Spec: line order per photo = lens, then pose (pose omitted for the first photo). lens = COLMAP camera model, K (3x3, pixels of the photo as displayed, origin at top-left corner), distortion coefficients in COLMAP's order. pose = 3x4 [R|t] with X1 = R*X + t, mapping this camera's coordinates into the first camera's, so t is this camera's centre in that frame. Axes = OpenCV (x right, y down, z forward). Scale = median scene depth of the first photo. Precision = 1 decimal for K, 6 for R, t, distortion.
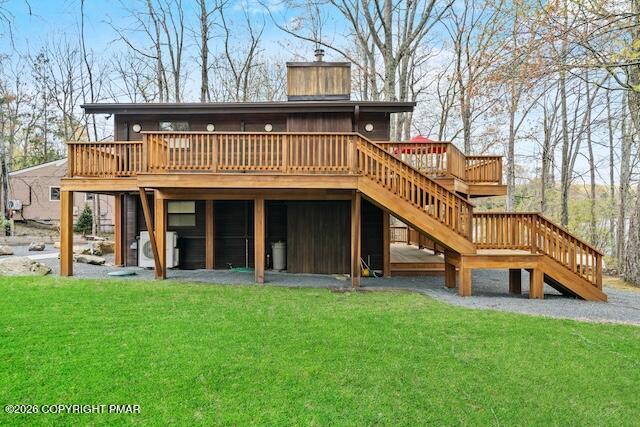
lens RADIAL K [[385.5, 0, 323.2], [0, 385.5, 215.0], [0, 0, 1]] dist [0.004981, 0.000372]
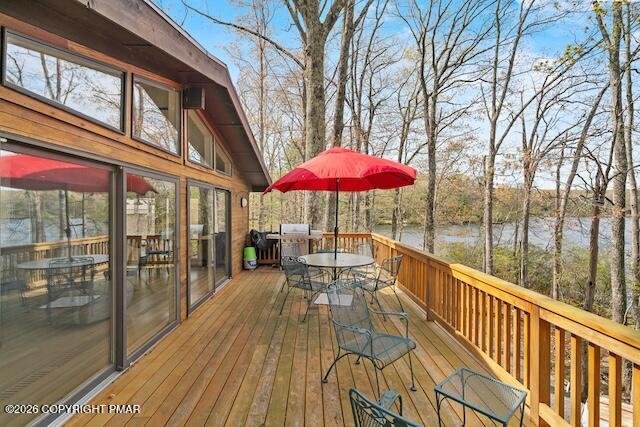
lens RADIAL K [[295.7, 0, 318.1], [0, 295.7, 212.5], [0, 0, 1]] dist [-0.002127, 0.000738]
pose [[0.999813, 0.006874, 0.018075, 0.107160], [-0.006956, 0.999966, 0.004482, -0.068772], [-0.018044, -0.004607, 0.999827, 0.337999]]
